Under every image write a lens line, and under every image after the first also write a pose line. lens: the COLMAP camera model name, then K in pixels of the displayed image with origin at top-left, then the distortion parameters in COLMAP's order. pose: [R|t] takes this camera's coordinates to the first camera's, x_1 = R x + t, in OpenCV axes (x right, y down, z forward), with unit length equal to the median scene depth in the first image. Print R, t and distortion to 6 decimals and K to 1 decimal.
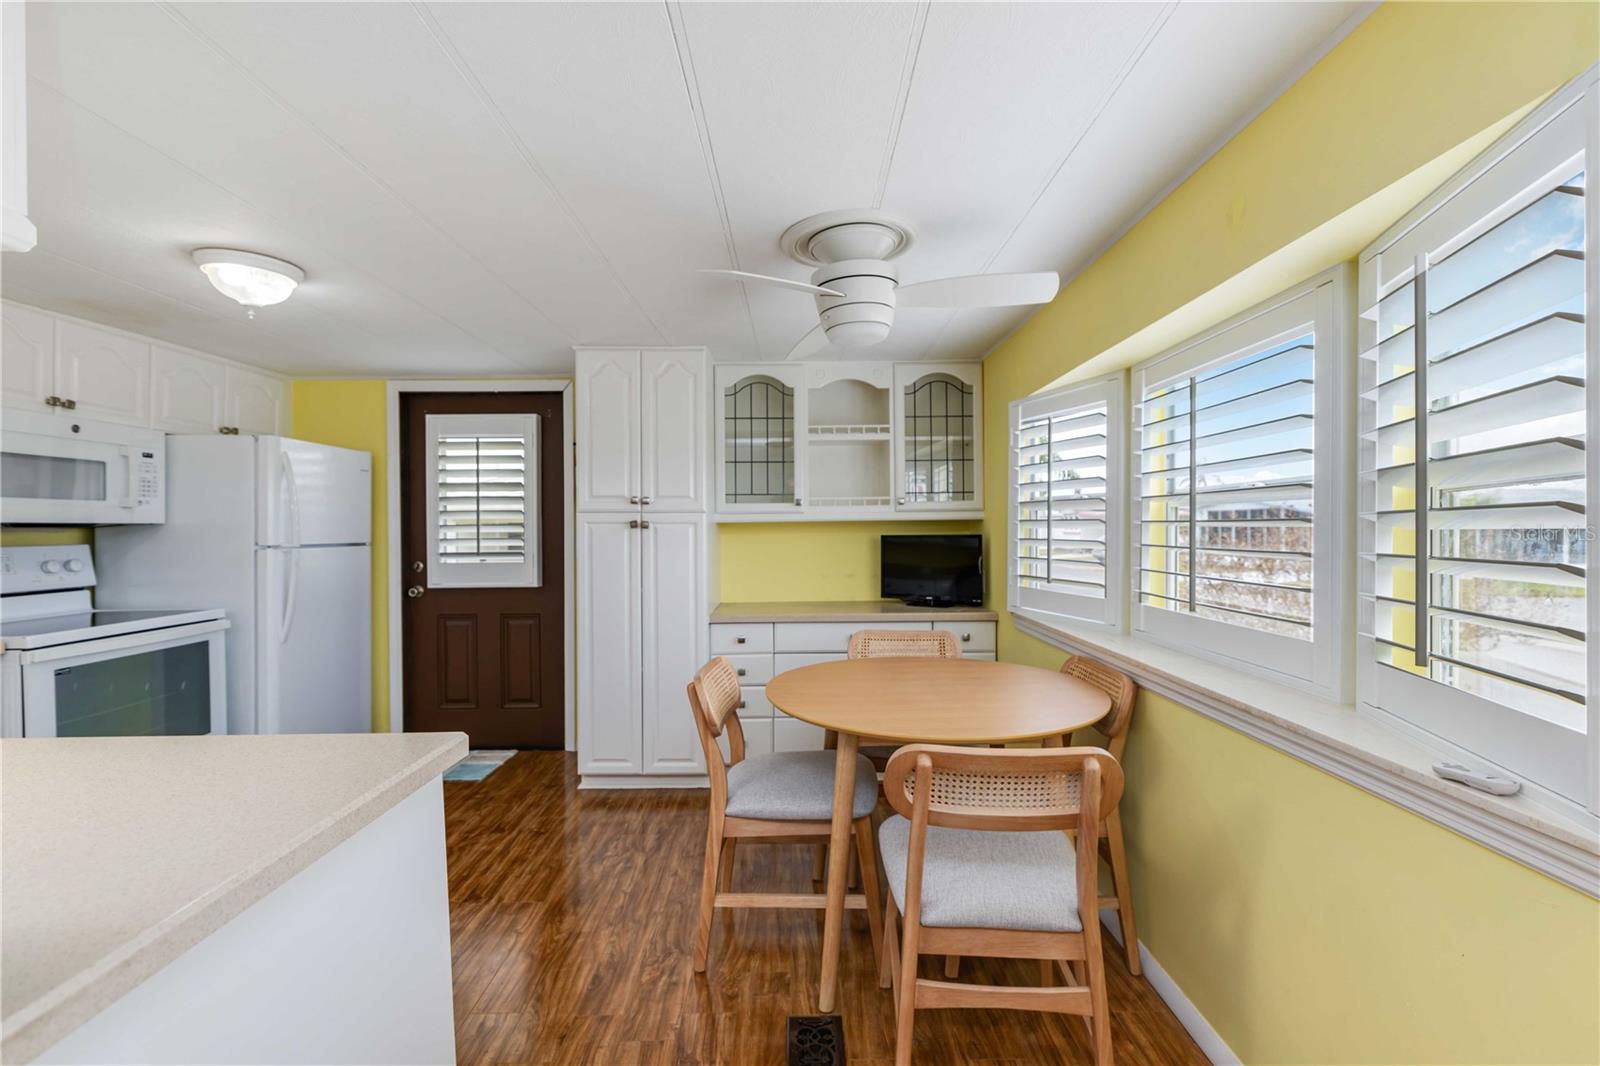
lens RADIAL K [[699.5, 0, 800.6], [0, 699.5, 529.3], [0, 0, 1]] dist [0.002033, 0.000673]
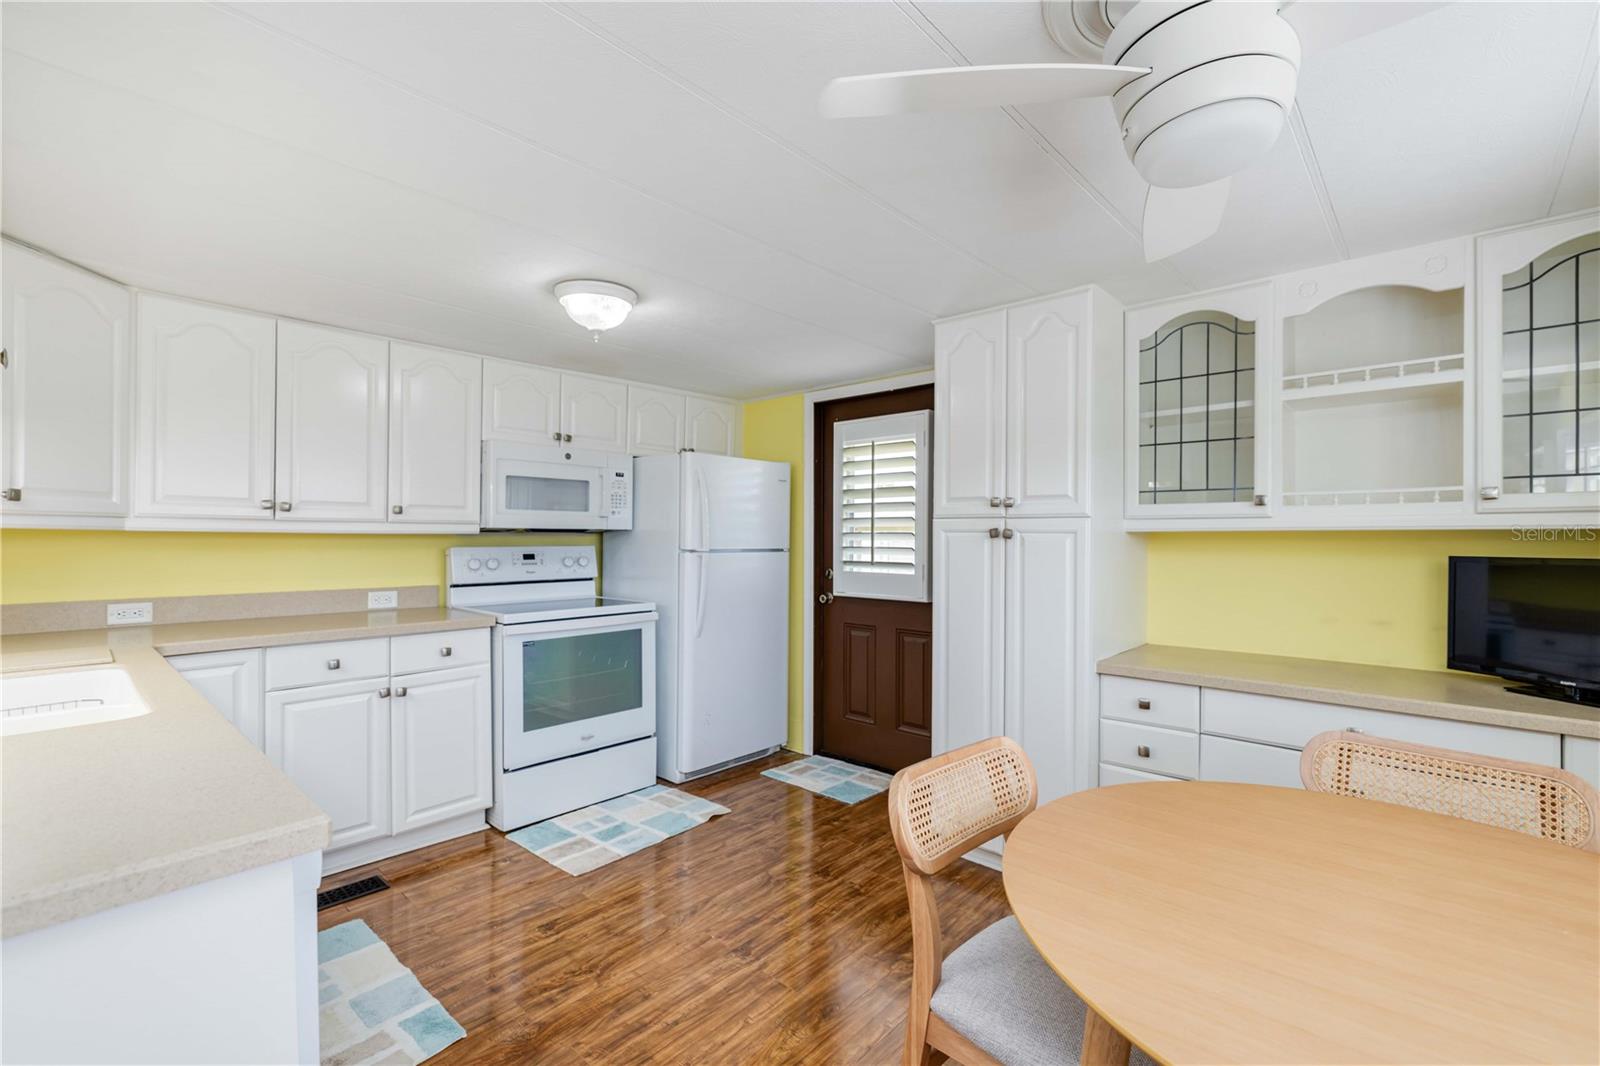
lens RADIAL K [[699.5, 0, 800.6], [0, 699.5, 537.1], [0, 0, 1]] dist [0.002033, 0.000673]
pose [[0.735468, 0.011519, -0.677462, 0.123957], [-0.012282, 0.999918, 0.003667, -0.002868], [0.677448, 0.005624, 0.735549, 0.262853]]
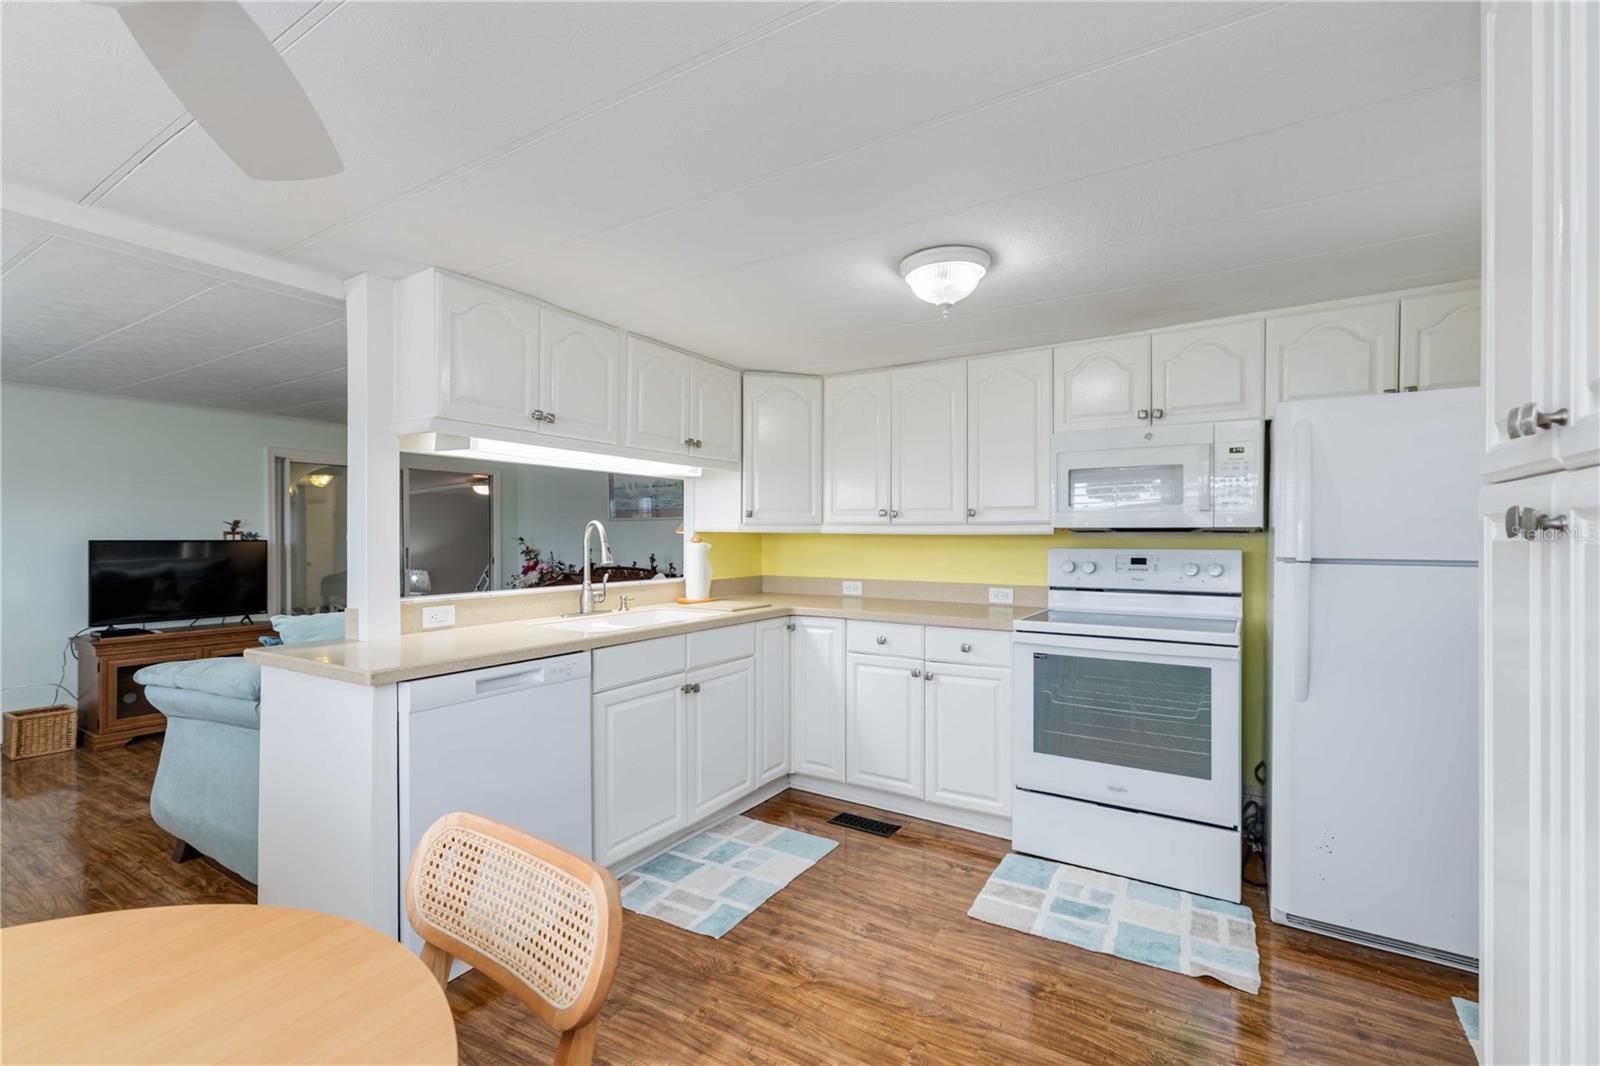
lens RADIAL K [[699.5, 0, 788.6], [0, 699.5, 536.4], [0, 0, 1]] dist [0.002033, 0.000673]
pose [[-0.534956, 0.005283, -0.844863, 0.100107], [-0.002548, 0.999966, 0.007866, -0.001891], [0.844876, 0.006360, -0.534924, 0.852223]]
